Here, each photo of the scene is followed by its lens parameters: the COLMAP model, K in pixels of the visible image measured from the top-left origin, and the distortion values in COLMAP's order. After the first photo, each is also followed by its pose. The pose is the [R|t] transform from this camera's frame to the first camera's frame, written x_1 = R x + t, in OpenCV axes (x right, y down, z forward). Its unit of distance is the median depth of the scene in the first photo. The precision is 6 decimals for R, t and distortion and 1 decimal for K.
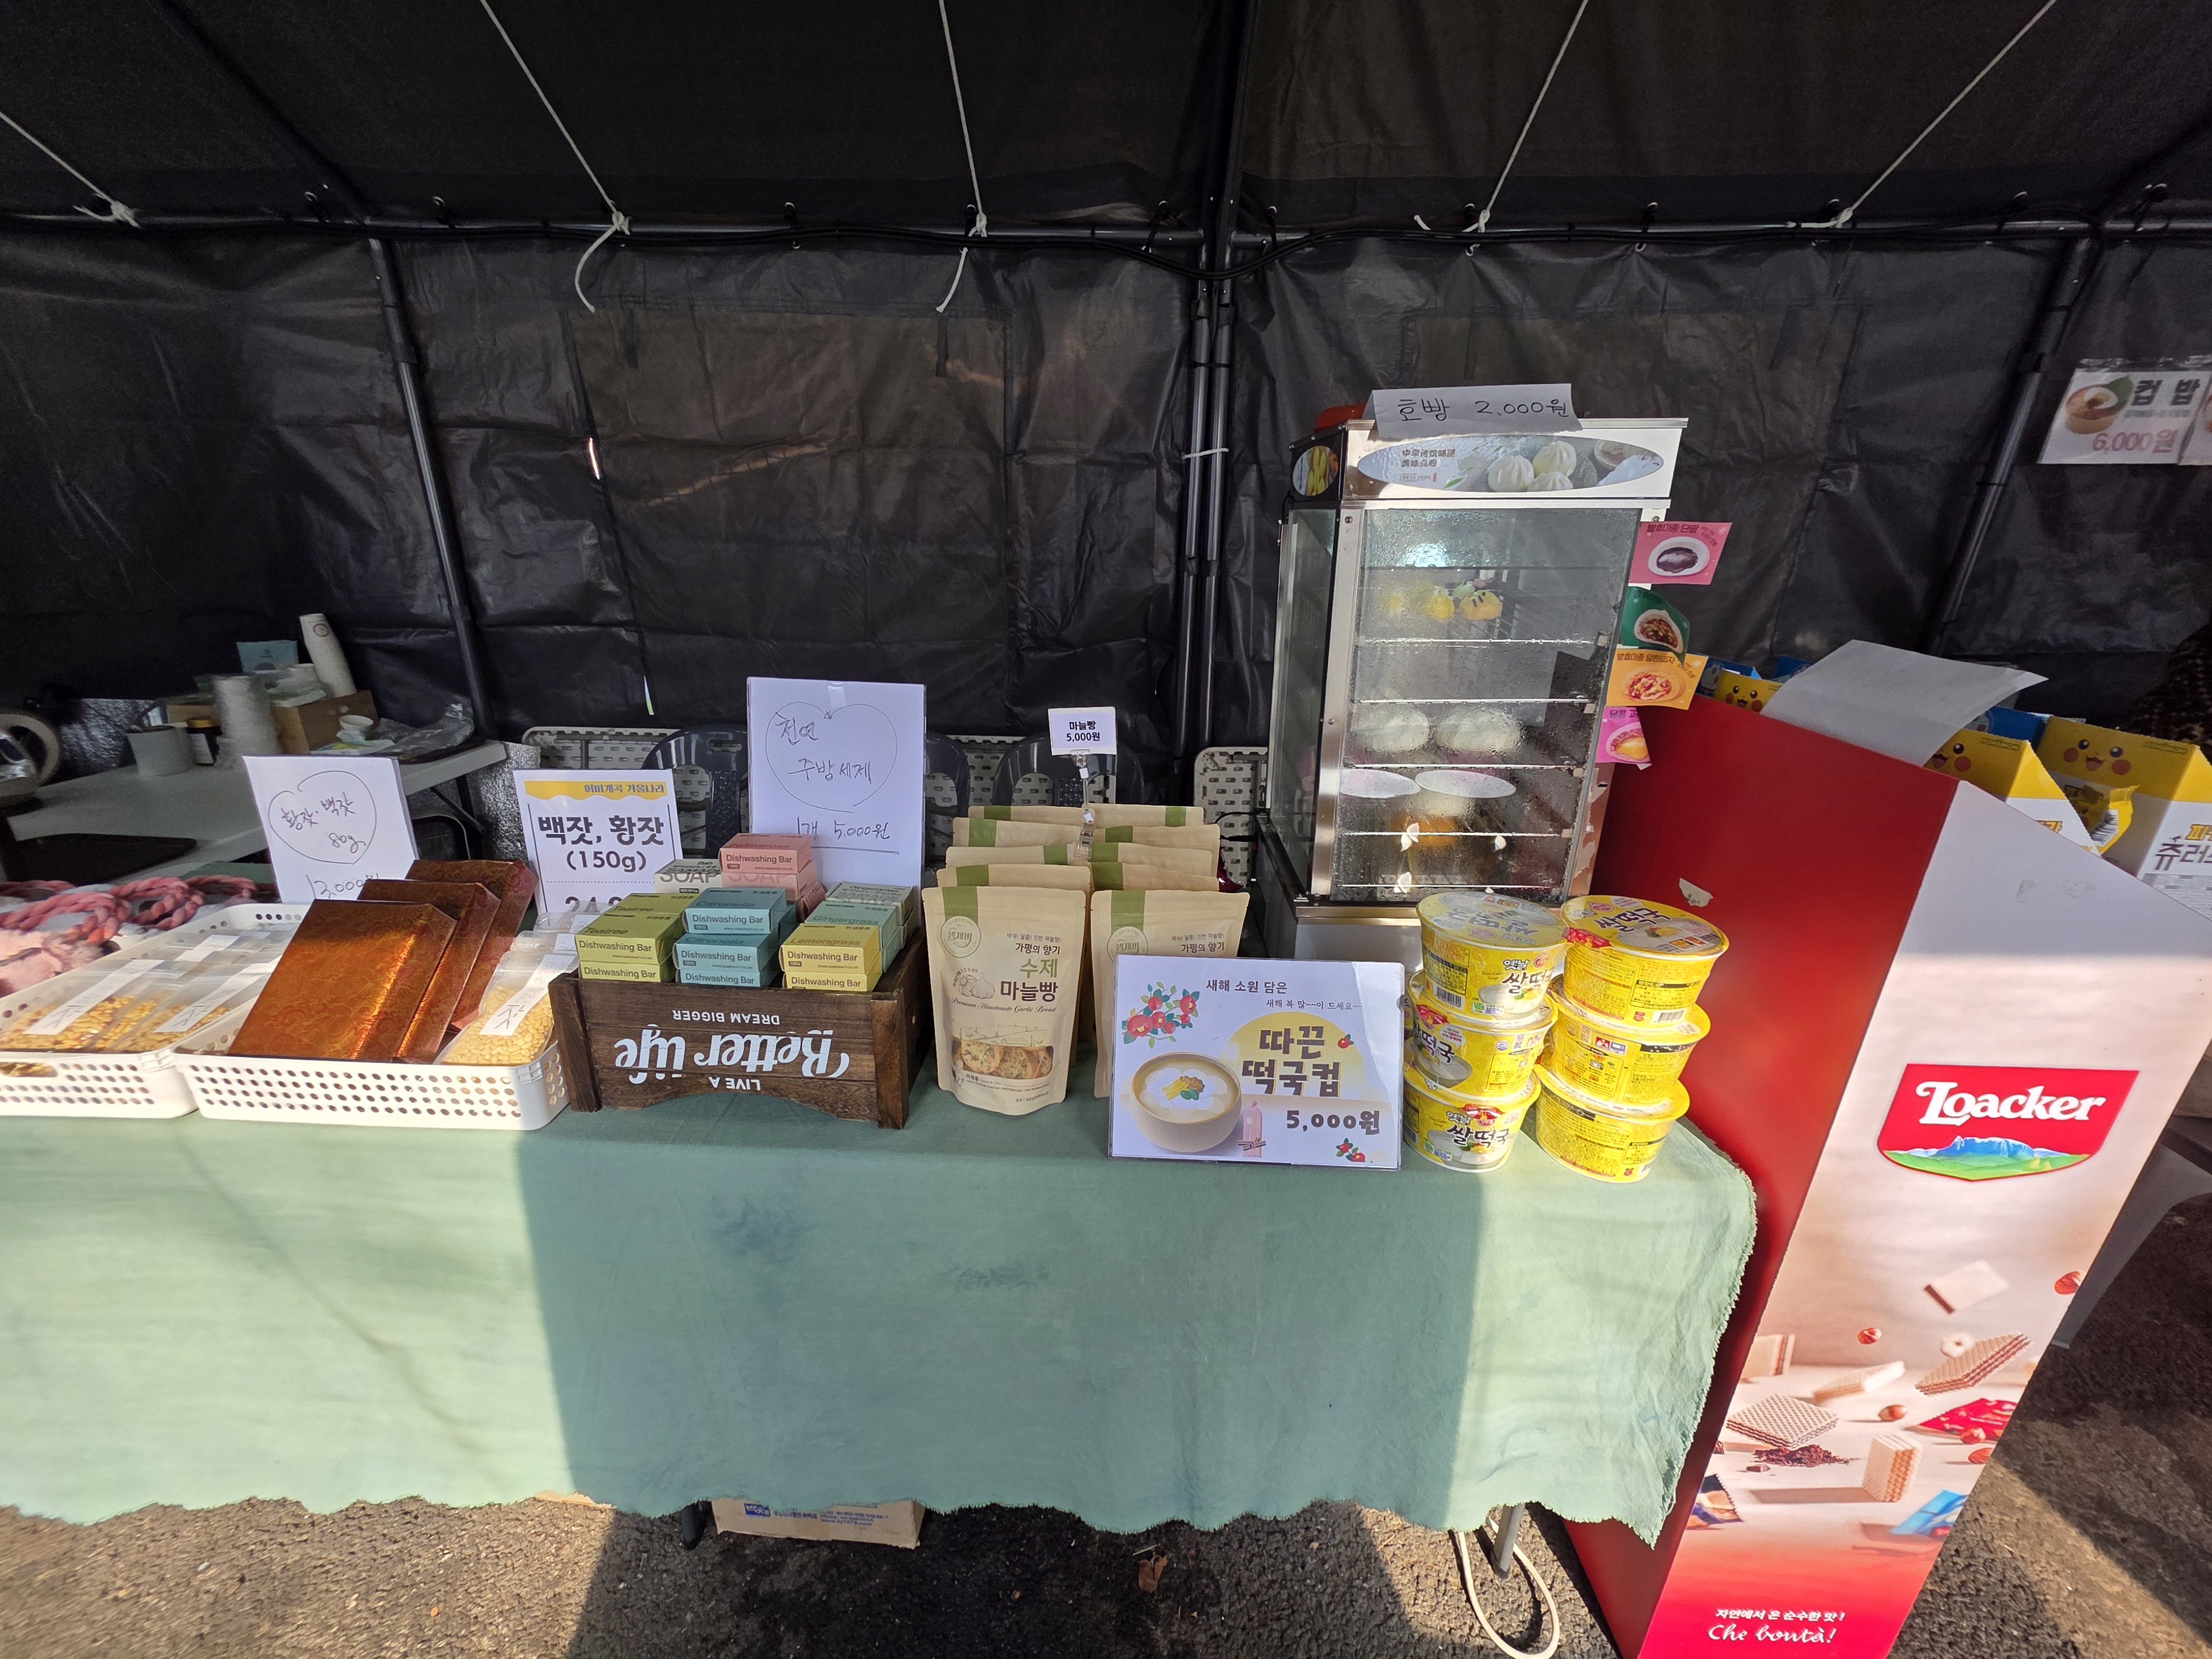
lens RADIAL K [[885.0, 0, 1103.5], [0, 885.0, 834.1], [0, 0, 1]] dist [0.002506, -0.000638]
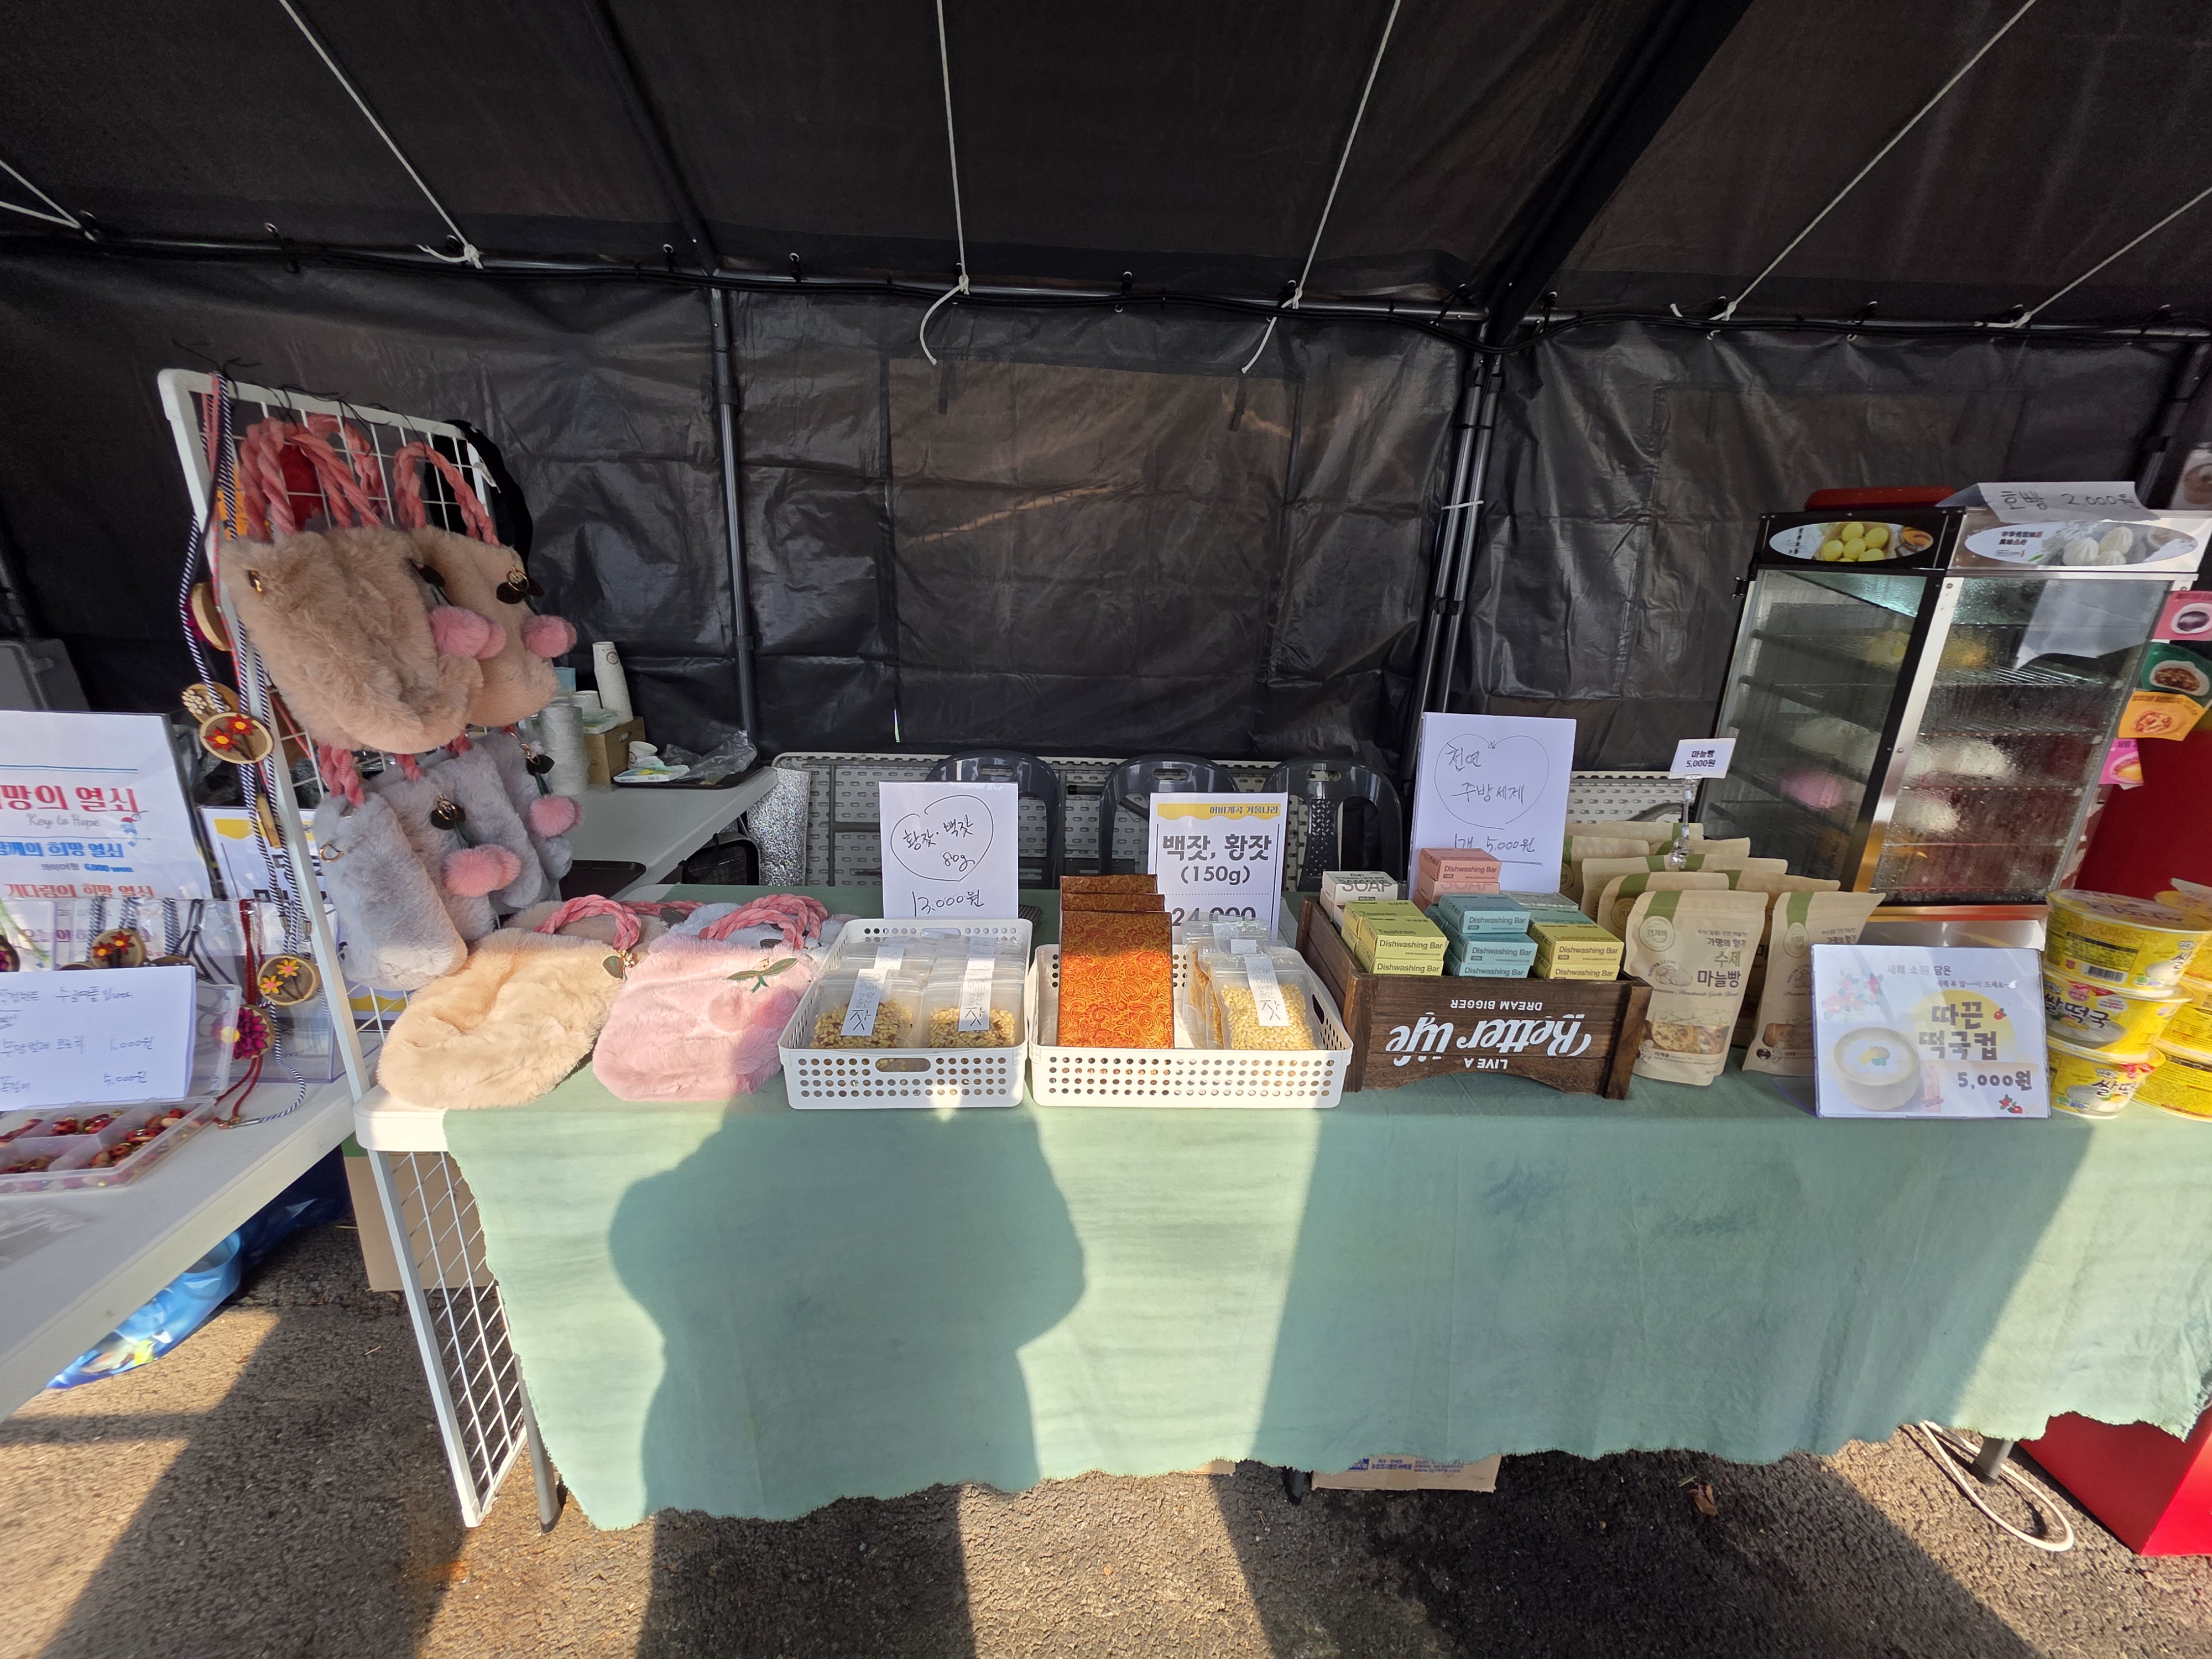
lens RADIAL K [[882.1, 0, 1106.0], [0, 882.1, 829.5], [0, 0, 1]] dist [0.002913, -0.000815]
pose [[0.997306, -0.006754, 0.073039, -0.784242], [0.008999, 0.999496, -0.030444, 0.005705], [-0.072796, 0.031019, 0.996864, -0.095838]]
